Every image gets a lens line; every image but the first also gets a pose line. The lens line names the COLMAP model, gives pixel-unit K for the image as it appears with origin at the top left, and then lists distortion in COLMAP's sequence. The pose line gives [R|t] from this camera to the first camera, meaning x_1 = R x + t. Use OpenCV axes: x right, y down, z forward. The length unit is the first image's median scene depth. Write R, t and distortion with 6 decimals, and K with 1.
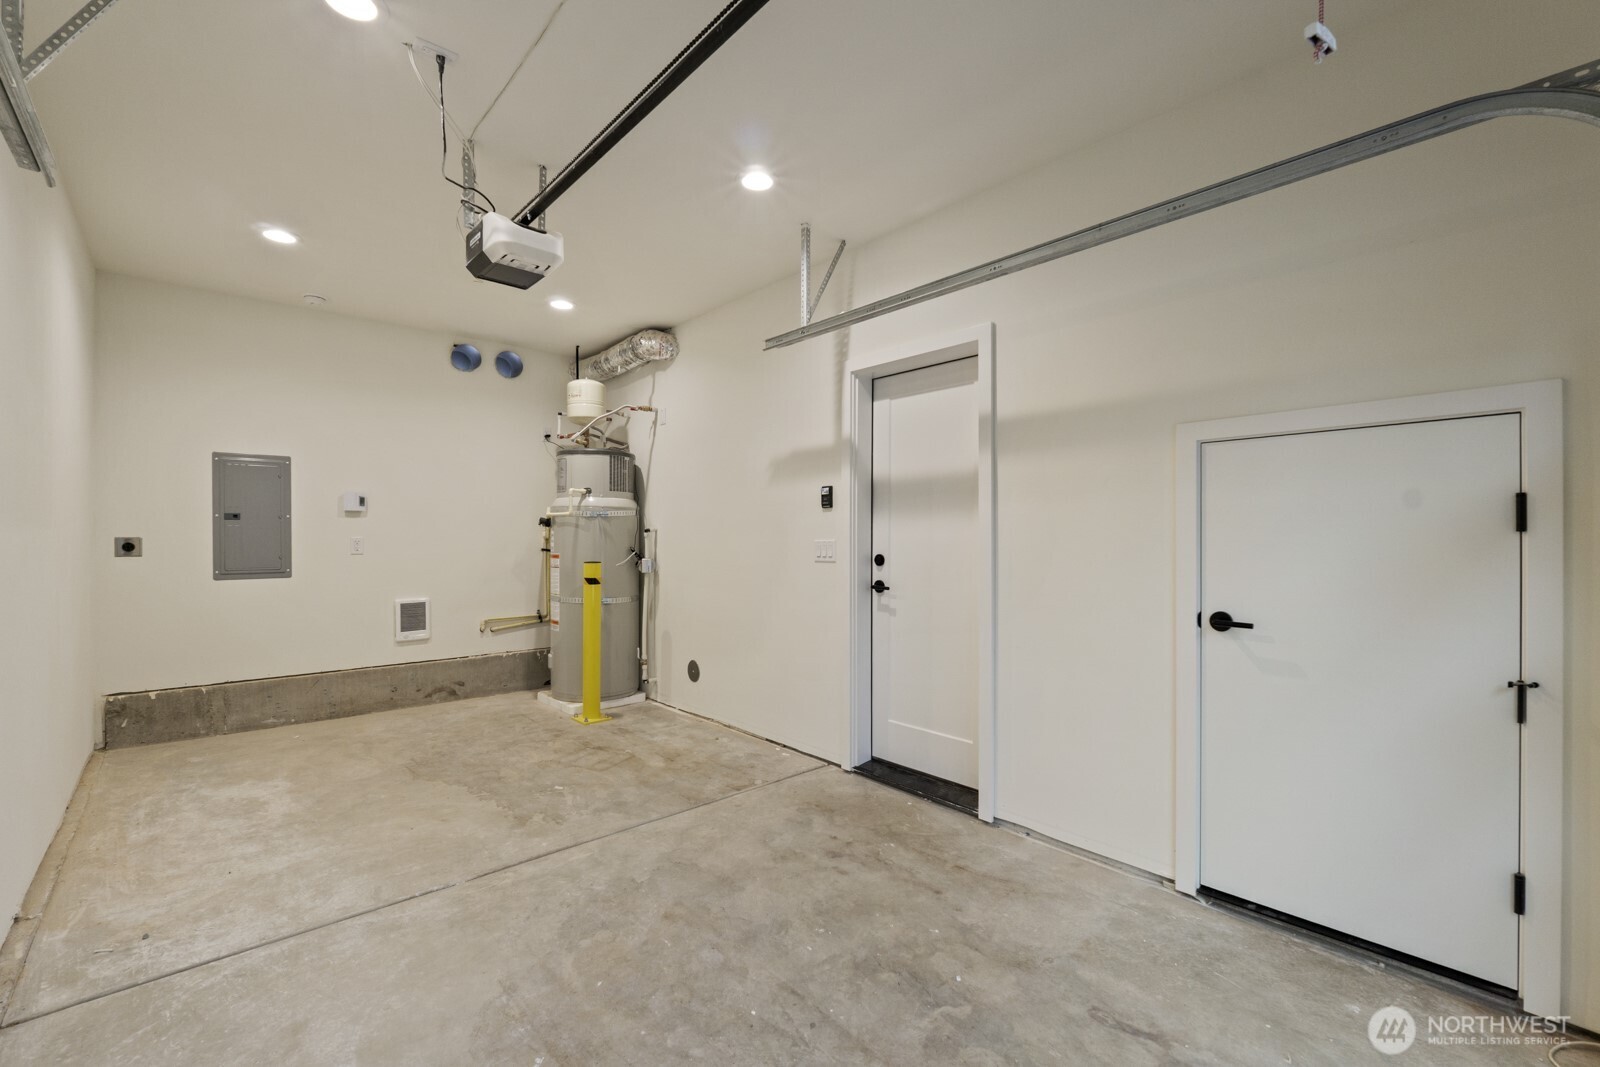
lens RADIAL K [[667.1, 0, 797.5], [0, 667.1, 534.5], [0, 0, 1]] dist [-0.008547, -0.000367]
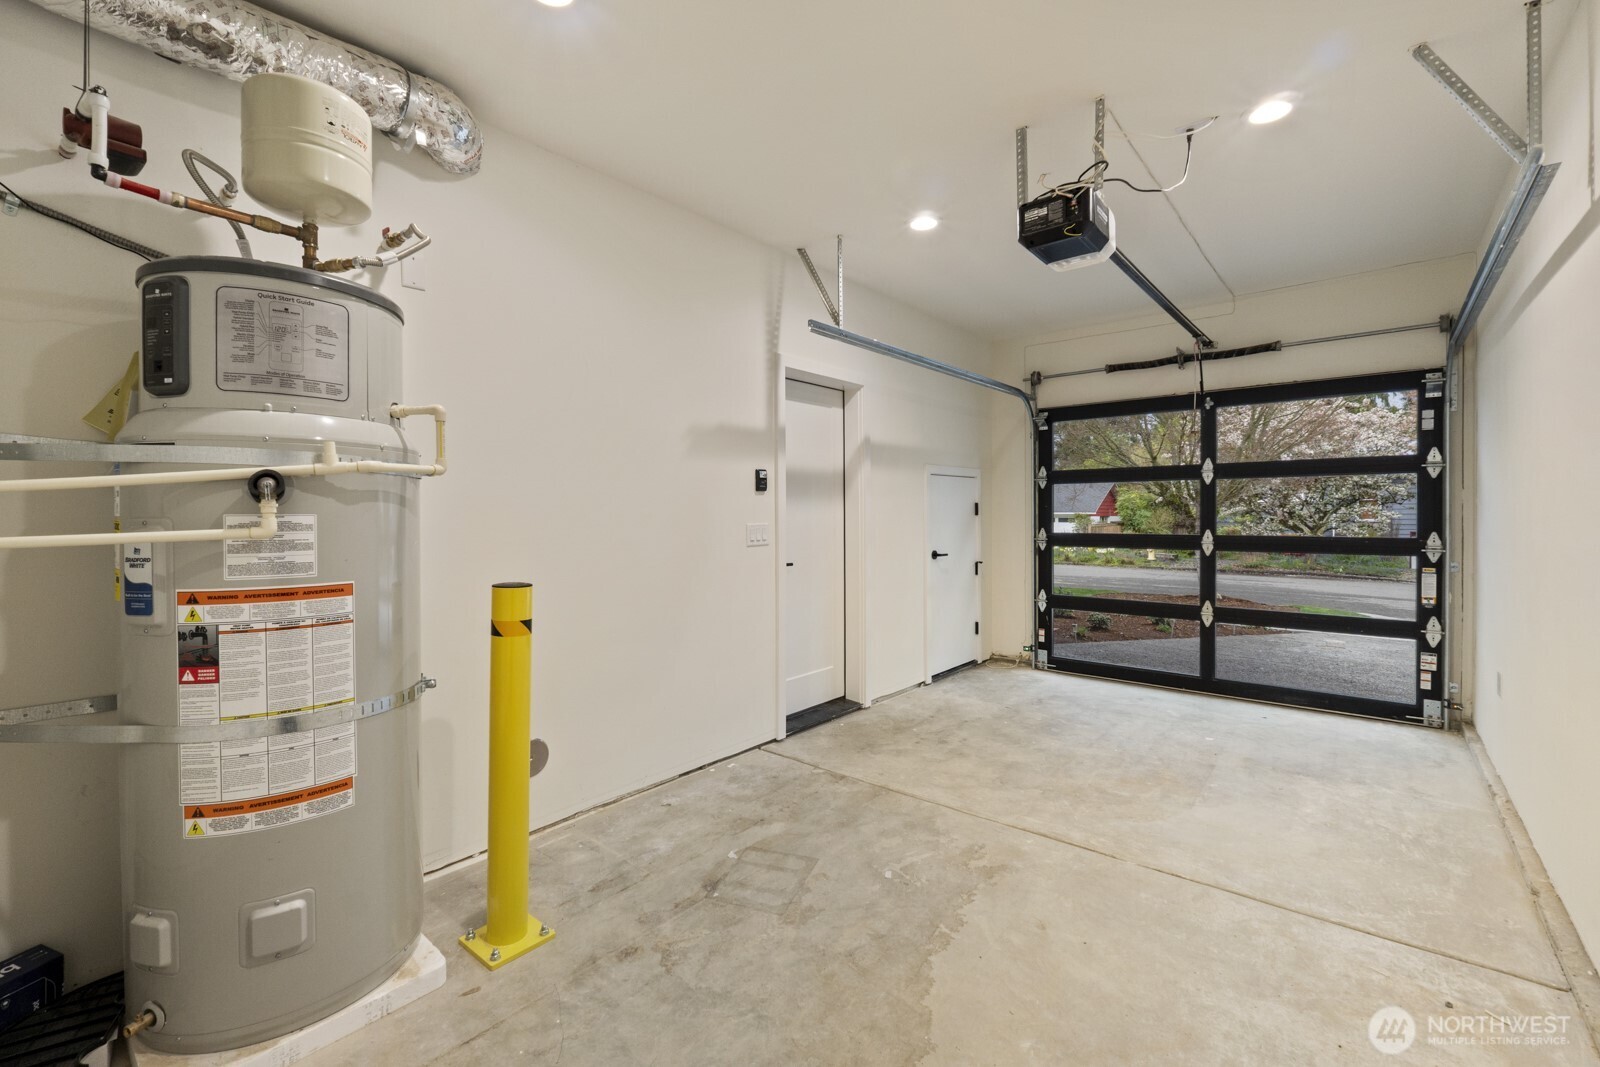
lens RADIAL K [[667.1, 0, 798.9], [0, 667.1, 519.8], [0, 0, 1]] dist [-0.008547, -0.000367]
pose [[-0.121883, -0.010906, 0.992485, -1.071486], [0.001377, 0.999937, 0.011157, -0.009071], [-0.992543, 0.002727, -0.121861, 1.202199]]
